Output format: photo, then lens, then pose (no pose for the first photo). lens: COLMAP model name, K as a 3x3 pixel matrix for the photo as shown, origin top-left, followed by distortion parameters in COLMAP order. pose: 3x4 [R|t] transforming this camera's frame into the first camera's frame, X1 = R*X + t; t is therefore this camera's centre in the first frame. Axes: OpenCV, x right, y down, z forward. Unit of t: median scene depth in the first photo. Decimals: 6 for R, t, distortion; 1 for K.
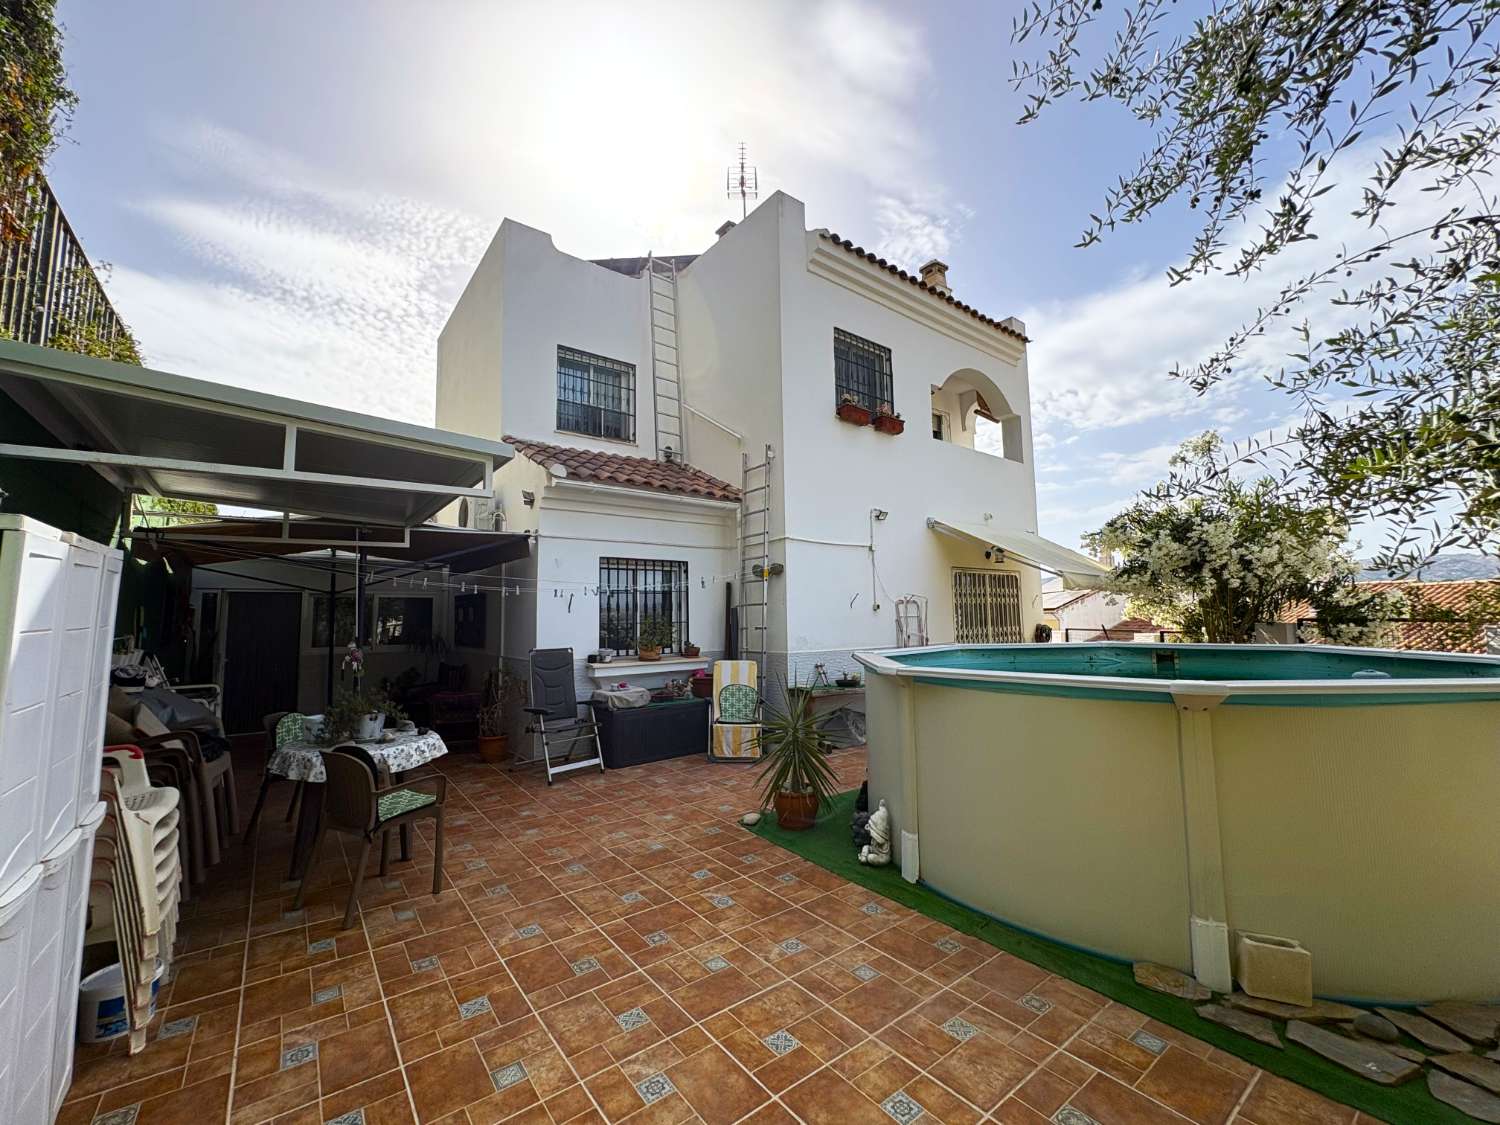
lens RADIAL K [[599.0, 0, 750.0], [0, 599.0, 562.5], [0, 0, 1]] dist [-0.001344, 0.000400]
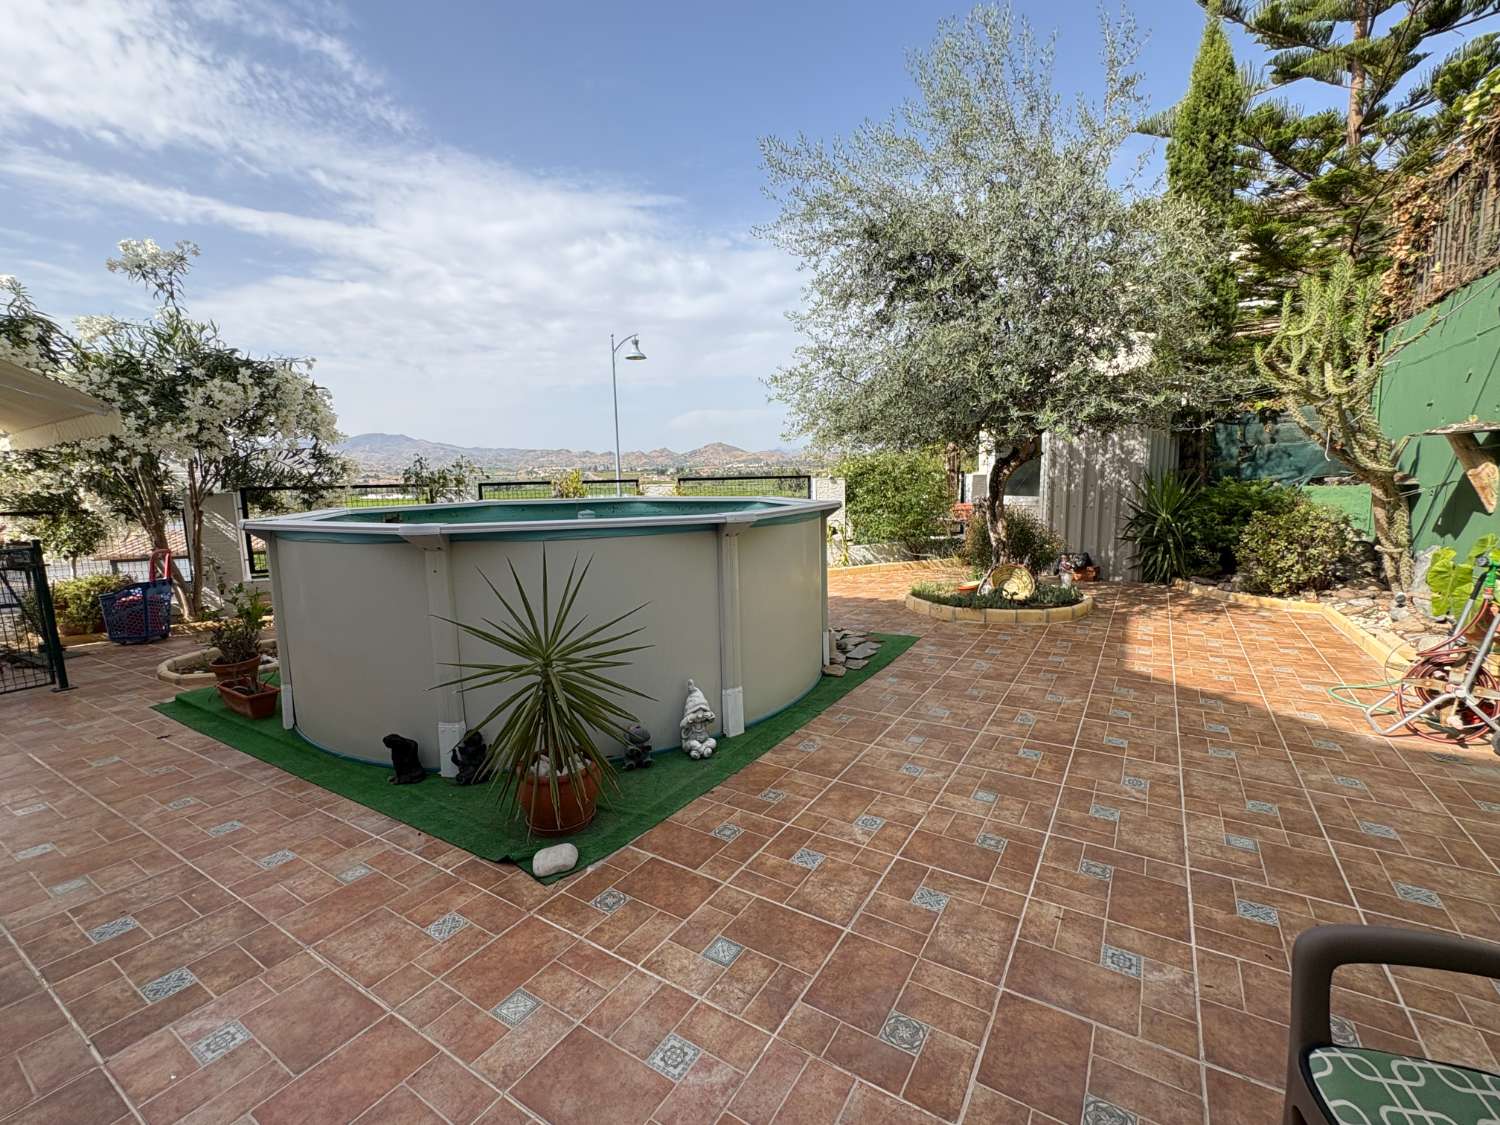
lens RADIAL K [[599.0, 0, 750.0], [0, 599.0, 562.5], [0, 0, 1]] dist [-0.001344, 0.000400]
pose [[-0.308388, -0.115209, 0.944258, -0.795536], [-0.062674, 0.992943, 0.100680, 0.176828], [-0.949194, -0.028132, -0.313432, 1.591776]]
